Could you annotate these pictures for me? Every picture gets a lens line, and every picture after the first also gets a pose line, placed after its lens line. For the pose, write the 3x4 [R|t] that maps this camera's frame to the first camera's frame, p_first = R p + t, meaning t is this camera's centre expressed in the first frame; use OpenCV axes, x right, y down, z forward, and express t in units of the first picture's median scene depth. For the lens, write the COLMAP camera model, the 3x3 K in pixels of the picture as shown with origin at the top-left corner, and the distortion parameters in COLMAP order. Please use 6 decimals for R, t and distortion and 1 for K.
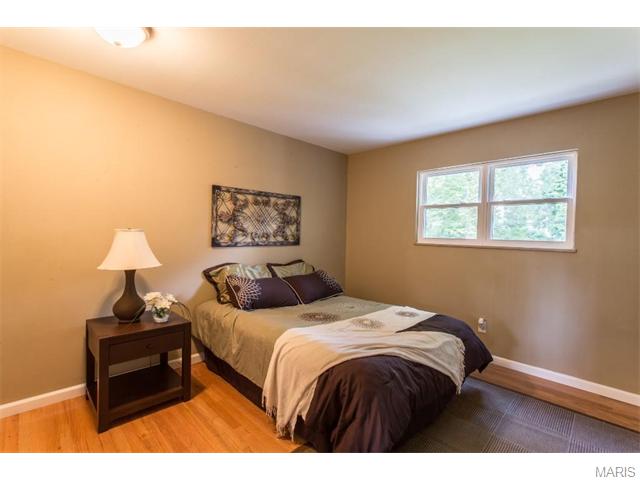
lens RADIAL K [[300.9, 0, 323.0], [0, 300.9, 240.1], [0, 0, 1]] dist [0.001447, 0.000727]
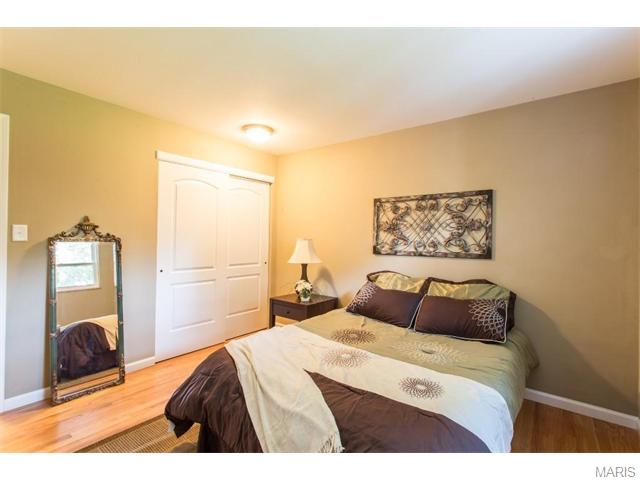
lens RADIAL K [[300.9, 0, 323.0], [0, 300.9, 240.1], [0, 0, 1]] dist [0.001447, 0.000727]
pose [[0.143710, -0.016399, -0.989484, 0.634202], [-0.033980, 0.999191, -0.021495, 0.000538], [0.989036, 0.036711, 0.143037, 0.589681]]
